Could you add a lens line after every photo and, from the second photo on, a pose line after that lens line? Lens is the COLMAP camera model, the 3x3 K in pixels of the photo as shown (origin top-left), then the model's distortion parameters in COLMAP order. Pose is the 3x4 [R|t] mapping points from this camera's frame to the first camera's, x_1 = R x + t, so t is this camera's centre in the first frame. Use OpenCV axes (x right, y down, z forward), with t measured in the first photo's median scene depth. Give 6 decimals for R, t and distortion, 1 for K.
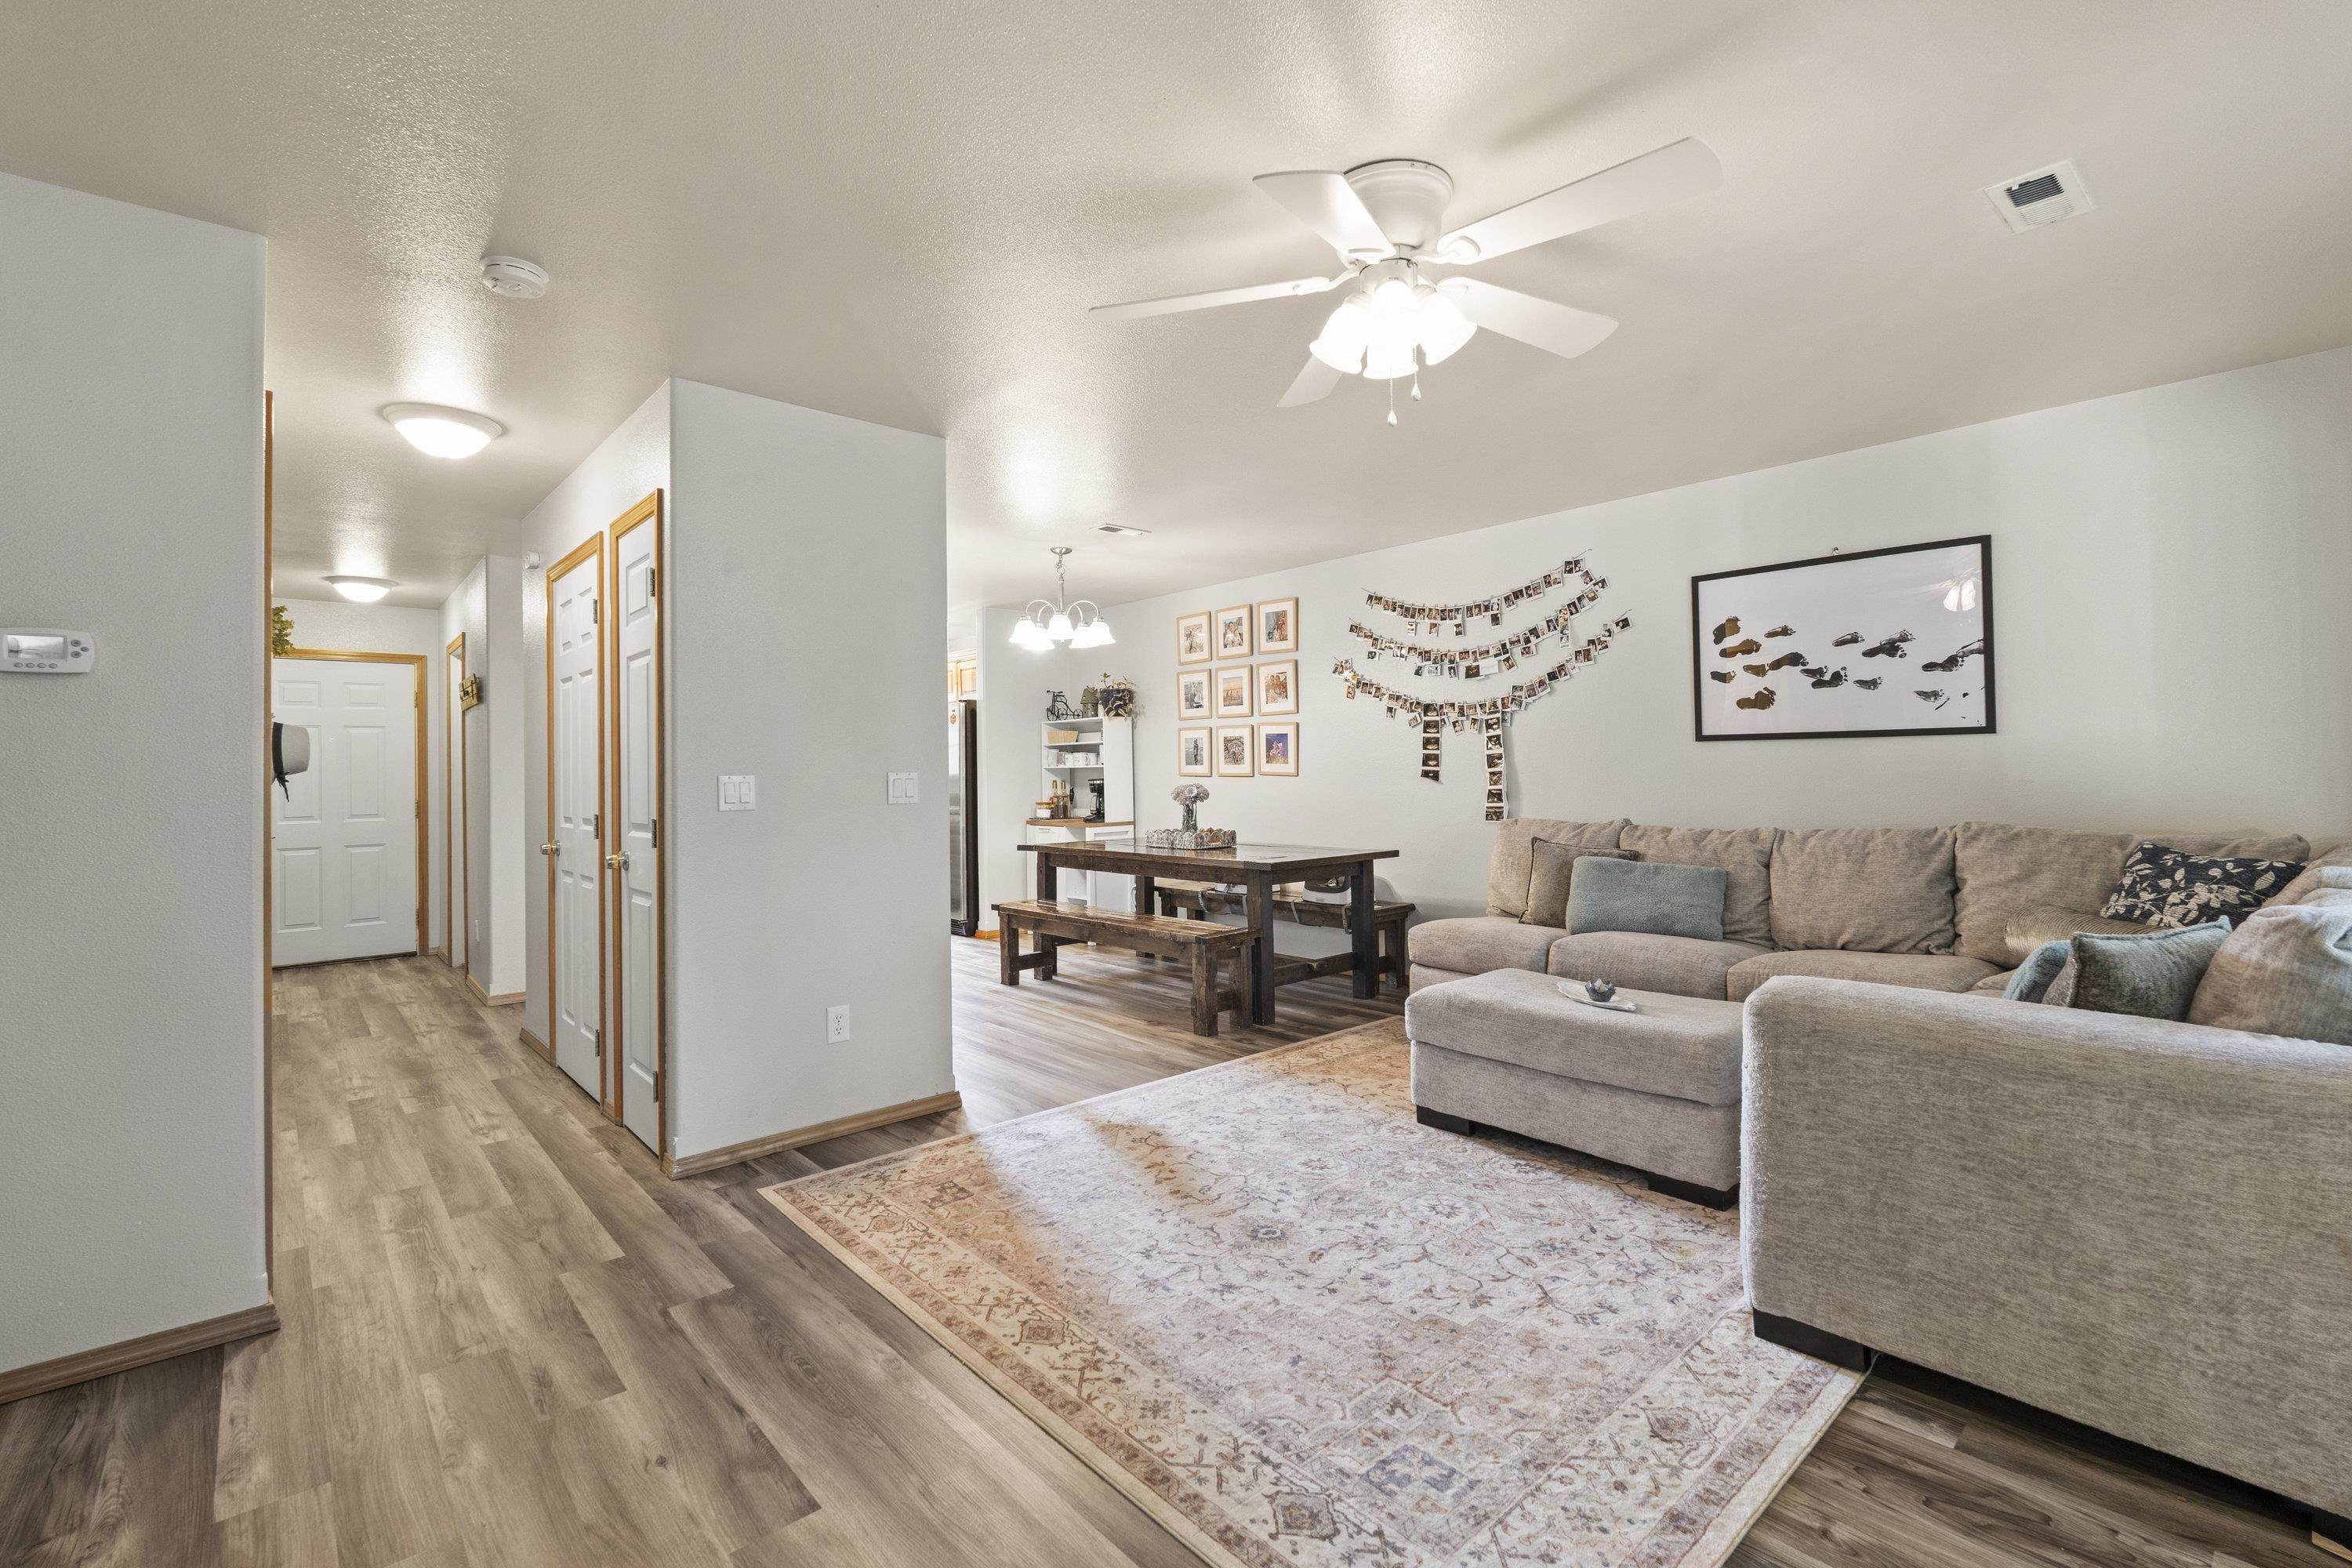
lens RADIAL K [[1035.2, 0, 1183.2], [0, 1035.2, 761.1], [0, 0, 1]] dist [-0.002342, -0.000046]
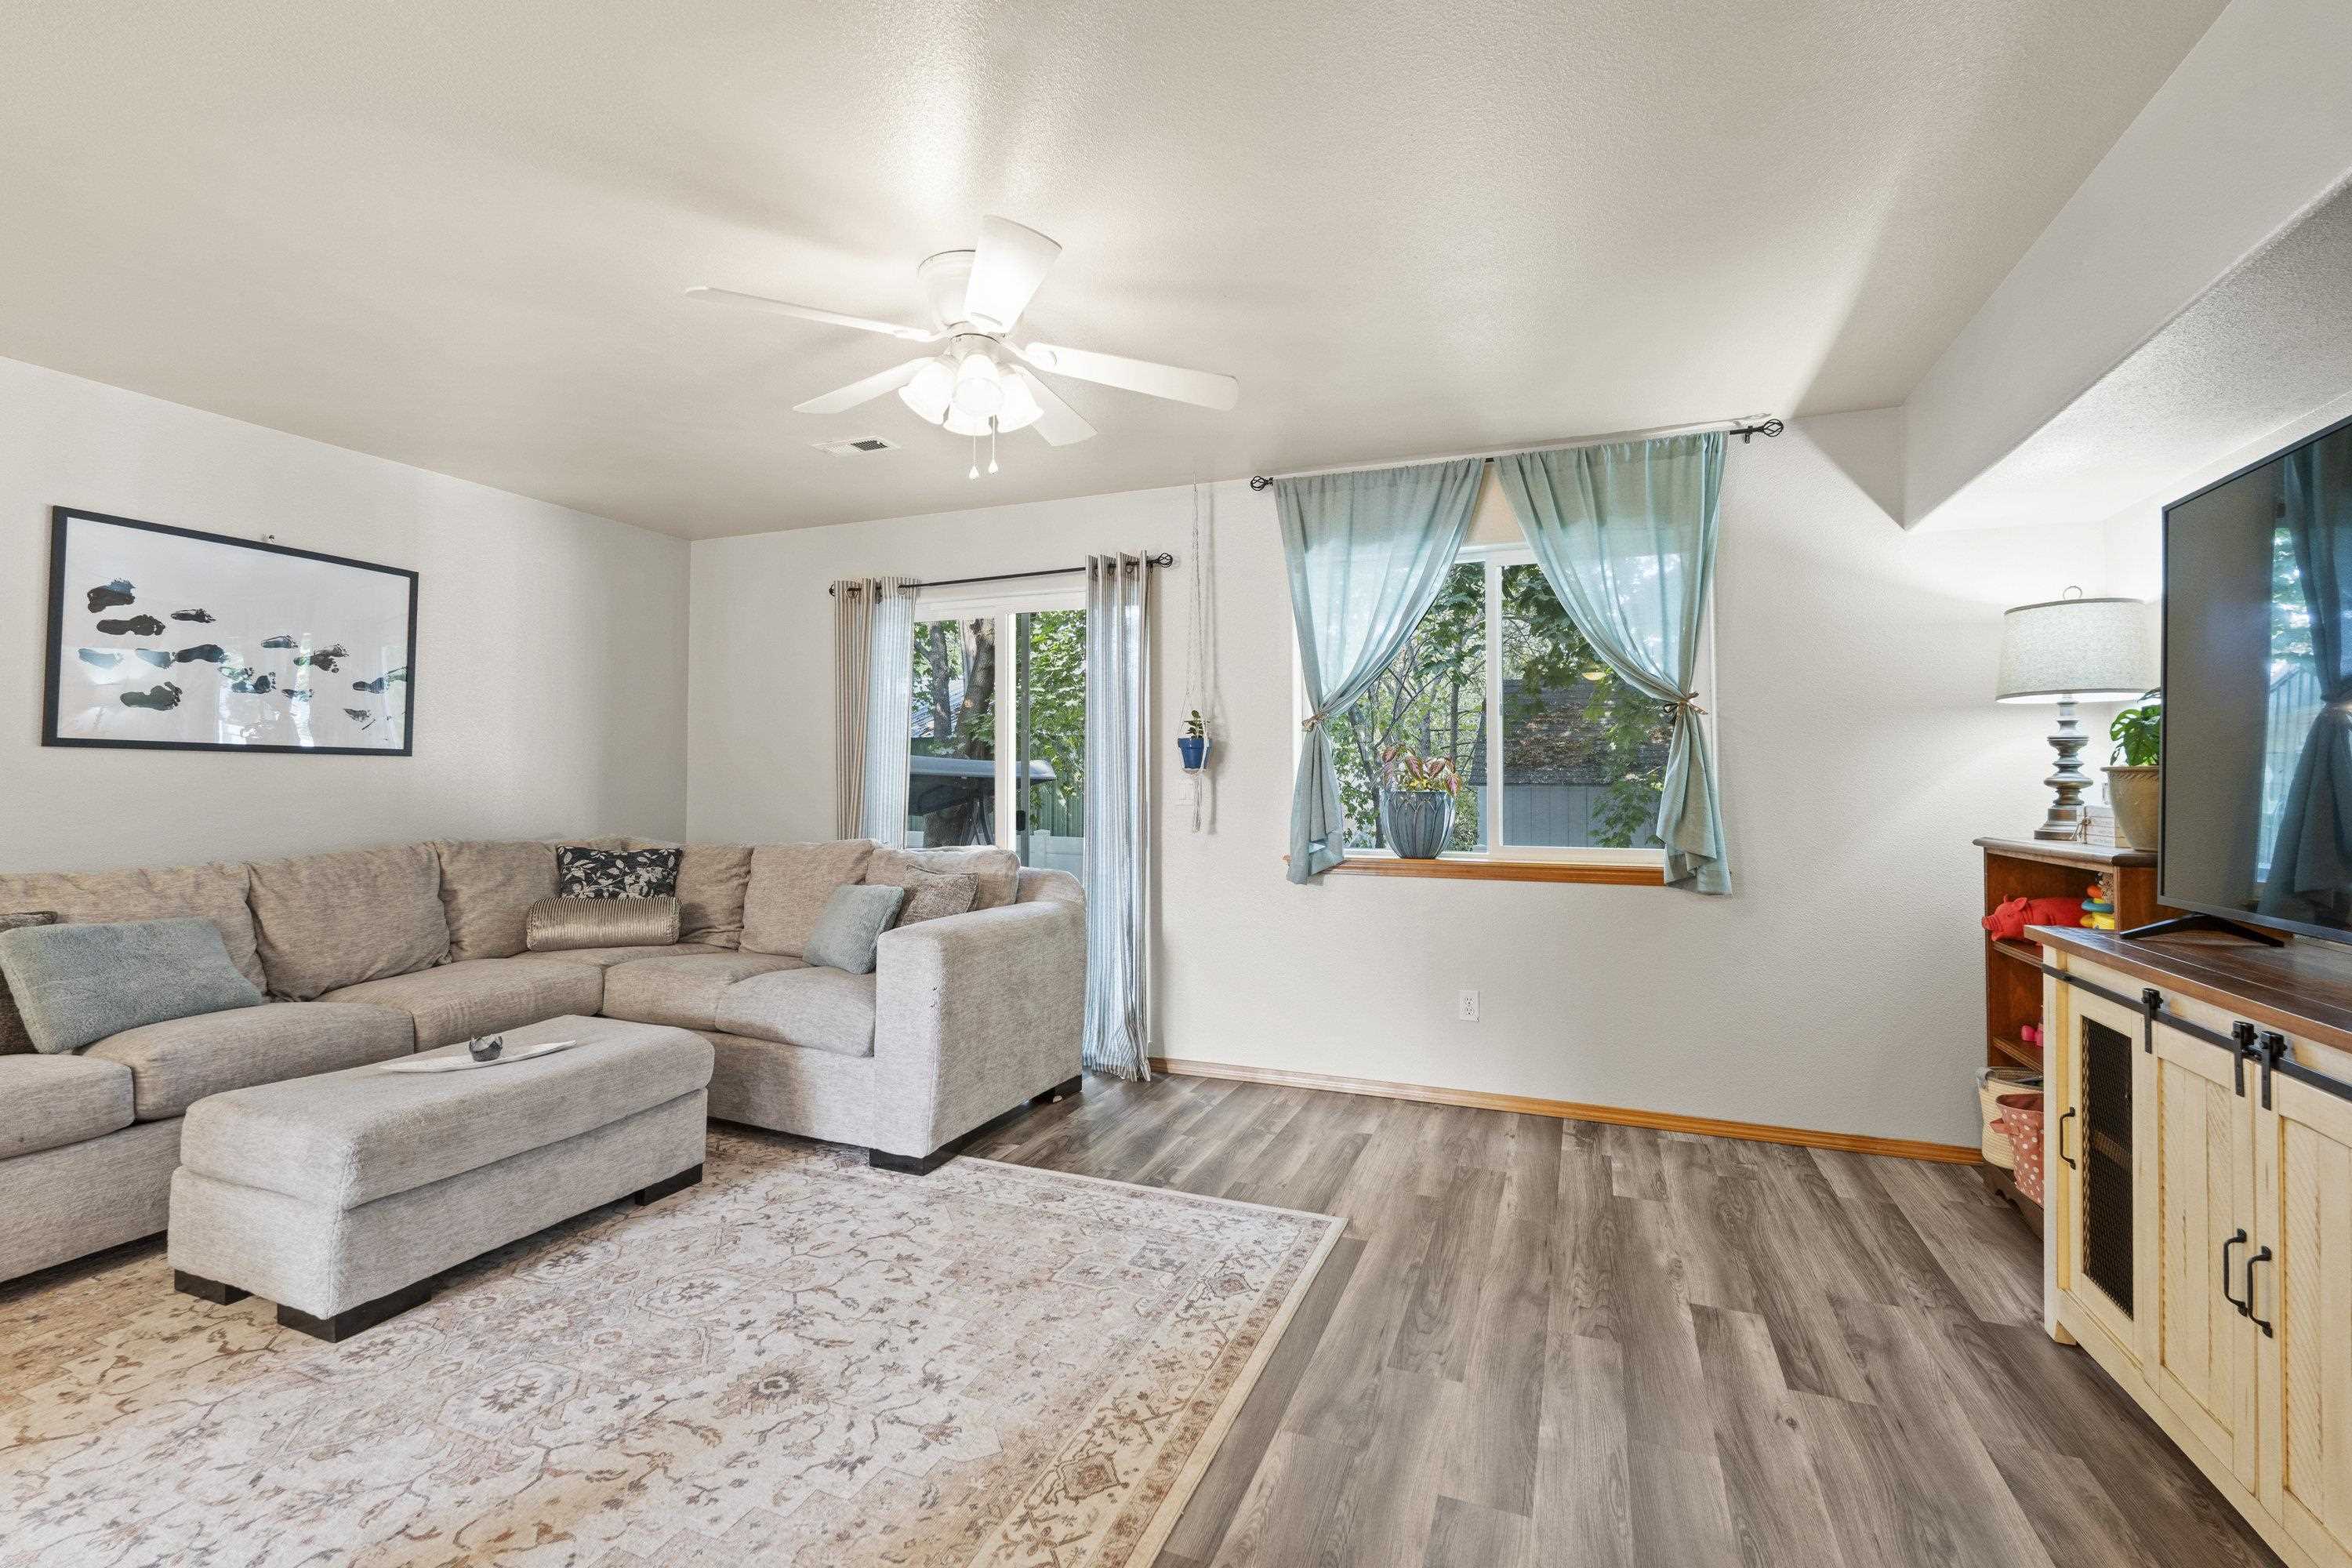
lens RADIAL K [[1044.6, 0, 1165.0], [0, 1044.6, 753.0], [0, 0, 1]] dist [-0.002097, -0.000002]
pose [[-0.437247, 0.039737, 0.898463, -0.387271], [-0.005439, 0.998888, -0.046826, 0.011909], [-0.899325, -0.025361, -0.436545, 0.557609]]
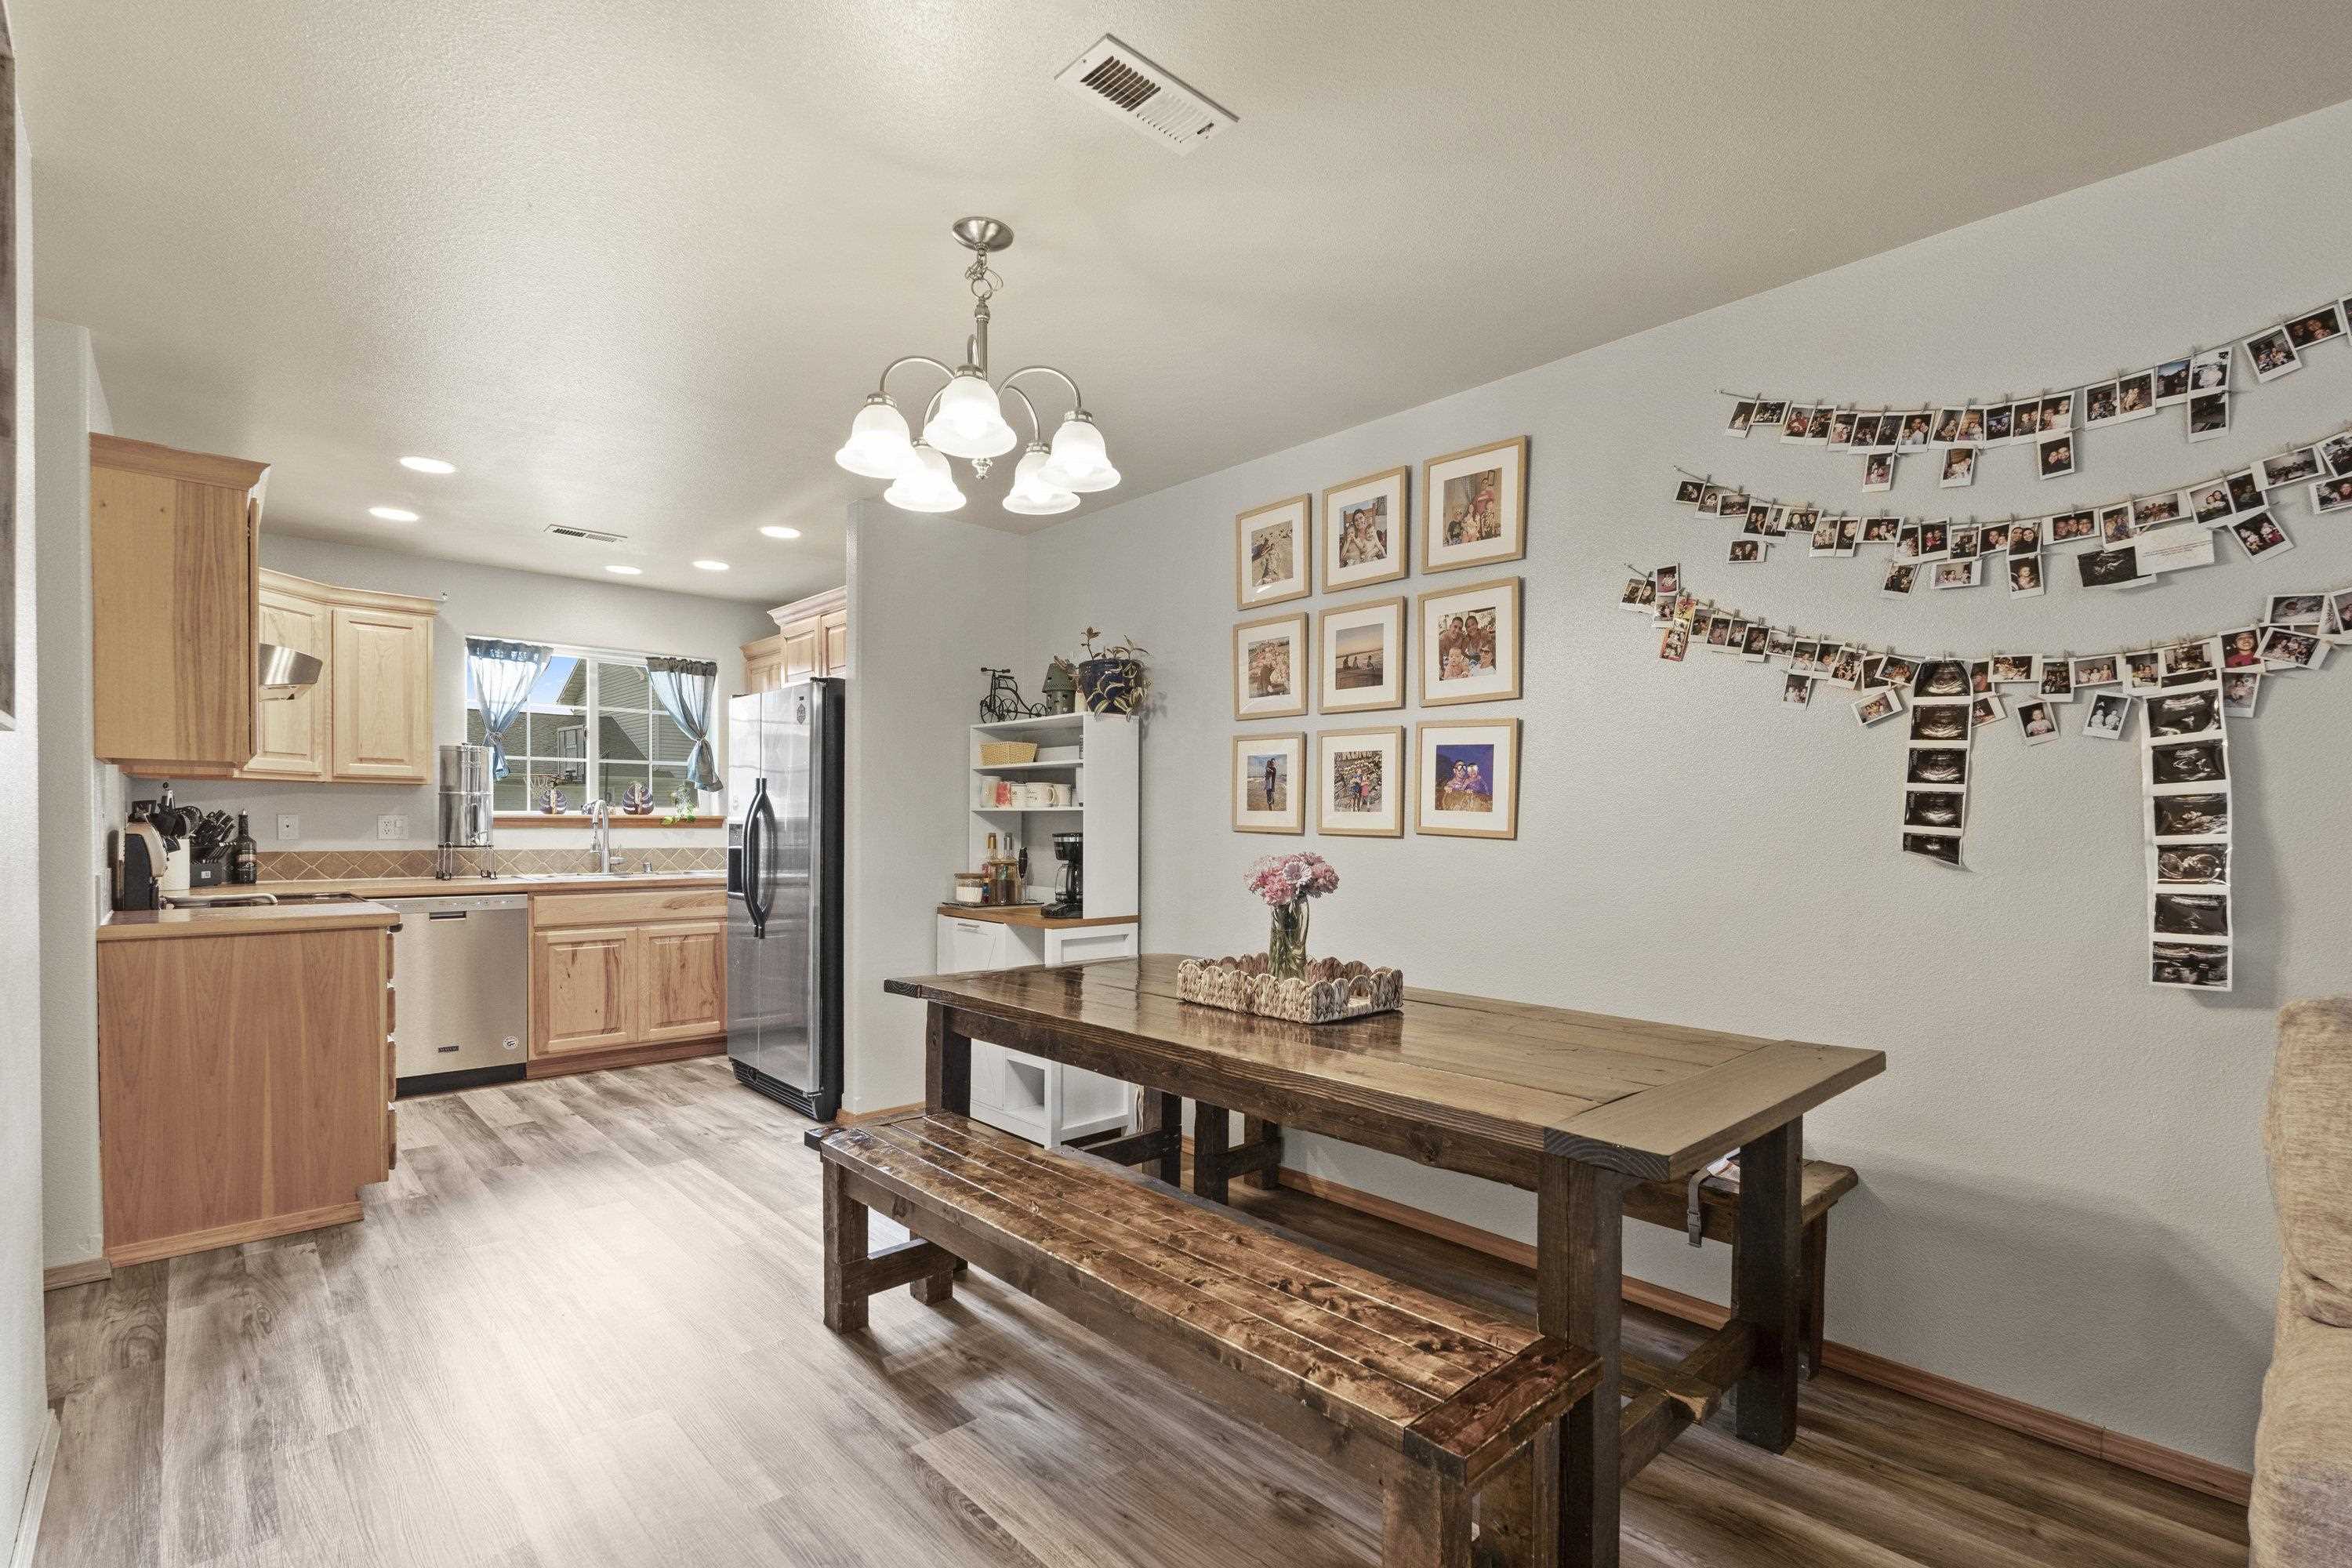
lens RADIAL K [[1078.4, 0, 1188.7], [0, 1078.4, 839.2], [0, 0, 1]] dist [-0.003168, -0.000597]
pose [[0.999509, 0.022629, 0.021659, -0.050108], [-0.023195, 0.999386, 0.026267, 0.006552], [-0.021051, -0.026757, 0.999420, 0.649306]]
